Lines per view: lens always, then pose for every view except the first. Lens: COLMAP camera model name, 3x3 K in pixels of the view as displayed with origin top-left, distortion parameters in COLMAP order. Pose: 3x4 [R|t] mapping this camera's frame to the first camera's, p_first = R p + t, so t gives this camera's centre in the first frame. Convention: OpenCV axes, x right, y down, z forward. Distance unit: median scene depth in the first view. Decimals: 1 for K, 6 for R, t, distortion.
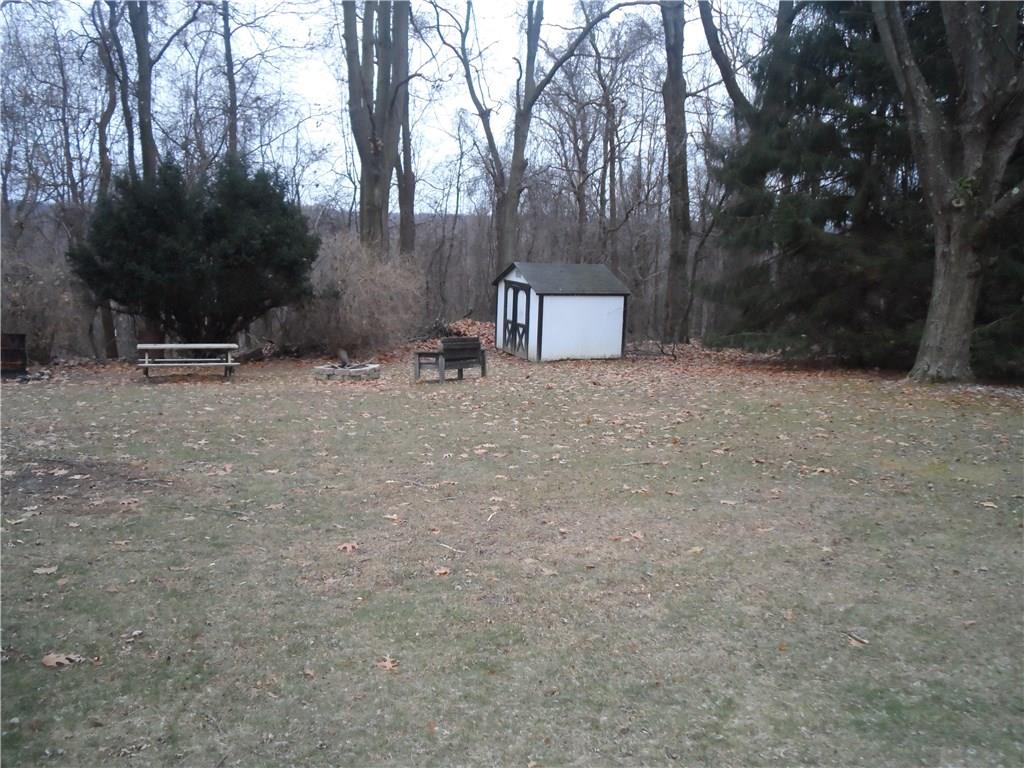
lens RADIAL K [[886.2, 0, 512.0], [0, 886.2, 384.0], [0, 0, 1]] dist [-0.185609, 0.213898]
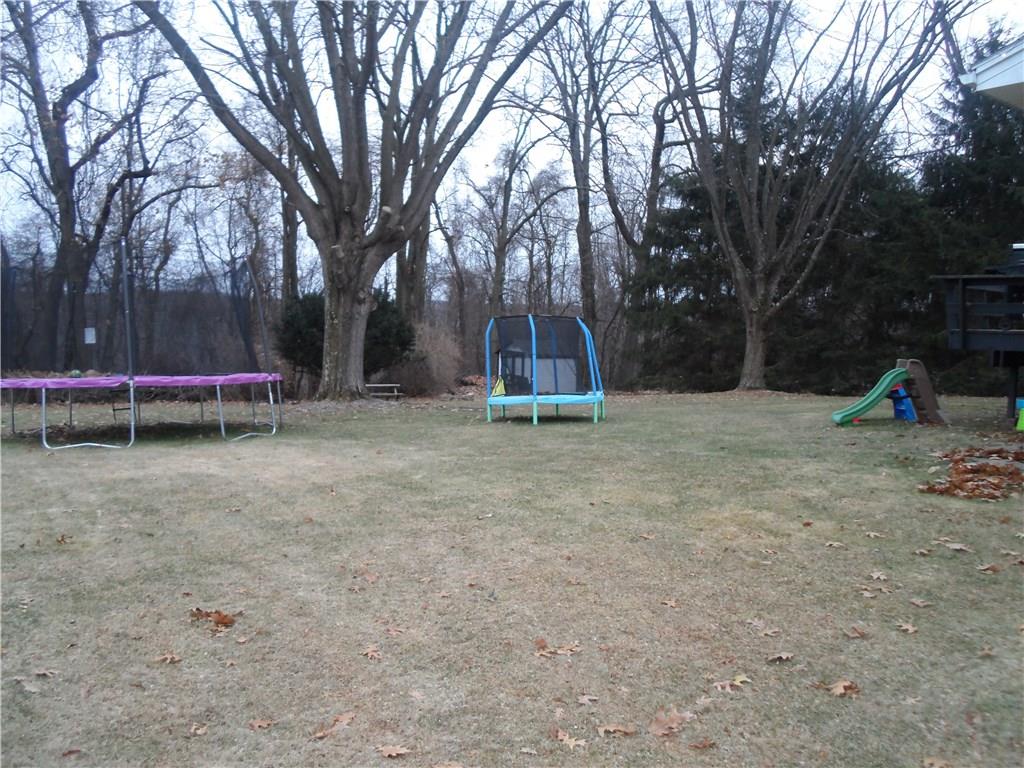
lens RADIAL K [[813.5, 0, 512.0], [0, 813.5, 384.0], [0, 0, 1]] dist [-0.001463, -0.000173]
pose [[0.985000, -0.022690, 0.171058, -0.431285], [0.036868, 0.996099, -0.080170, 0.119533], [-0.168572, 0.085274, 0.981994, -0.883874]]
